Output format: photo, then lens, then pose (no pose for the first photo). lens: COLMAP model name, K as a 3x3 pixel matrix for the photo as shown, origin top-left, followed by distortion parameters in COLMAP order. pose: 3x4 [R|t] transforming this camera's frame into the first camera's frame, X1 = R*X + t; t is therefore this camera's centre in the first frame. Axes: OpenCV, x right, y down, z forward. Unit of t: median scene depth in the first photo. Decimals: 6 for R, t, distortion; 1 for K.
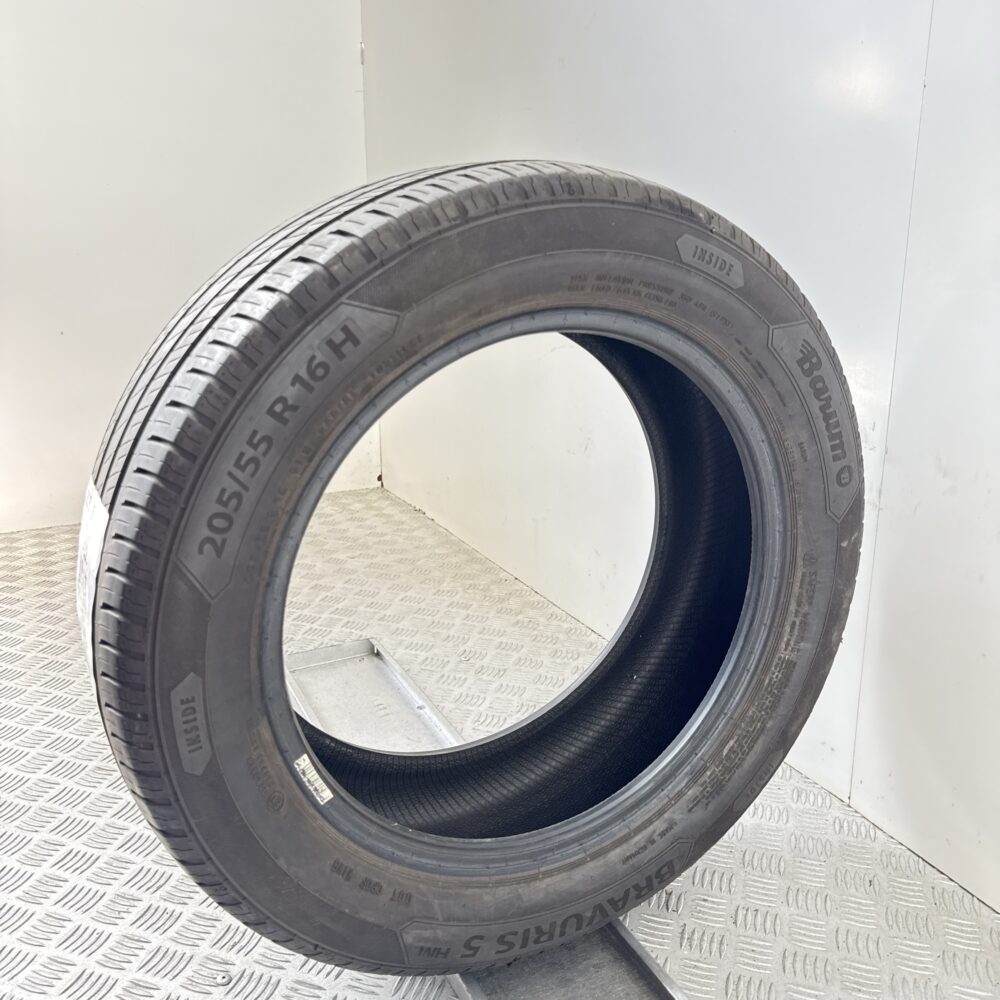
lens RADIAL K [[924.5, 0, 500.0], [0, 924.5, 500.0], [0, 0, 1]] dist [0.148125, -0.432062]
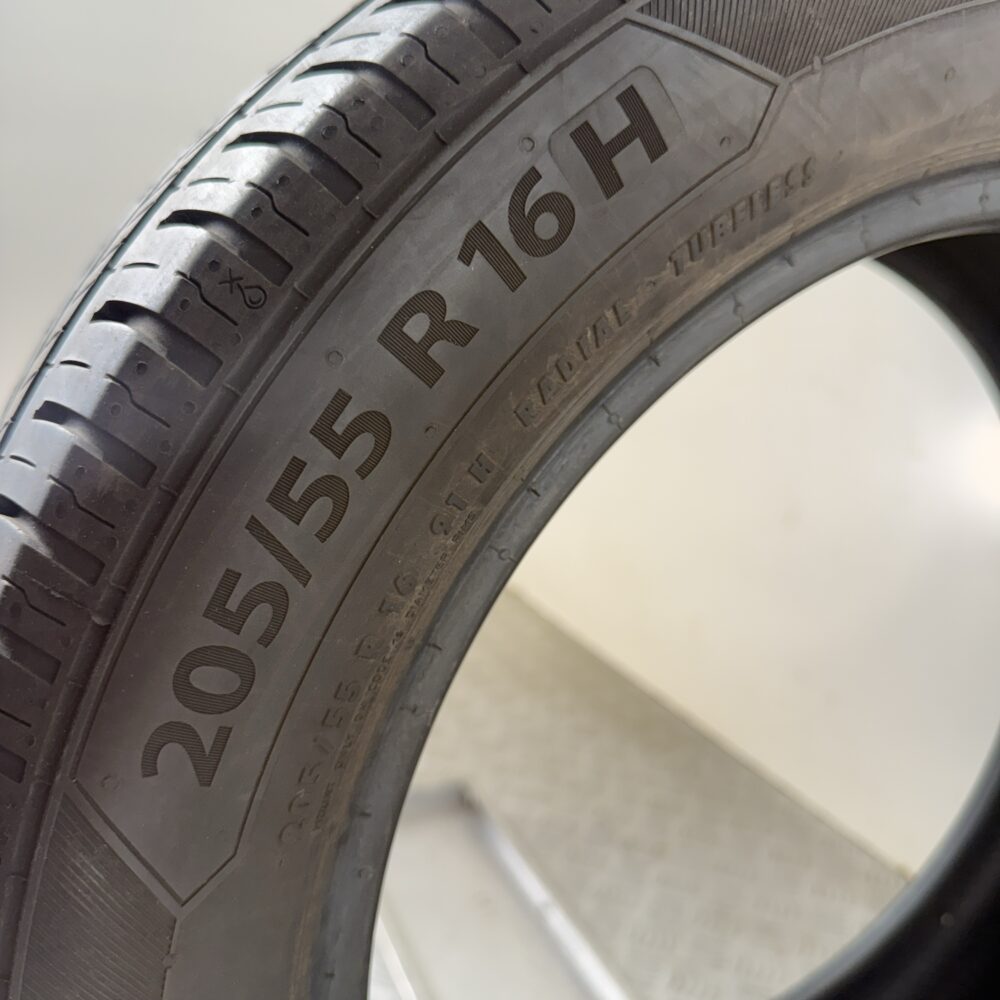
lens RADIAL K [[924.5, 0, 500.0], [0, 924.5, 500.0], [0, 0, 1]] dist [0.148125, -0.432062]
pose [[0.997422, 0.041874, -0.058273, -0.186660], [-0.046784, 0.995230, -0.085613, -0.013333], [0.054410, 0.088118, 0.994623, 0.682556]]
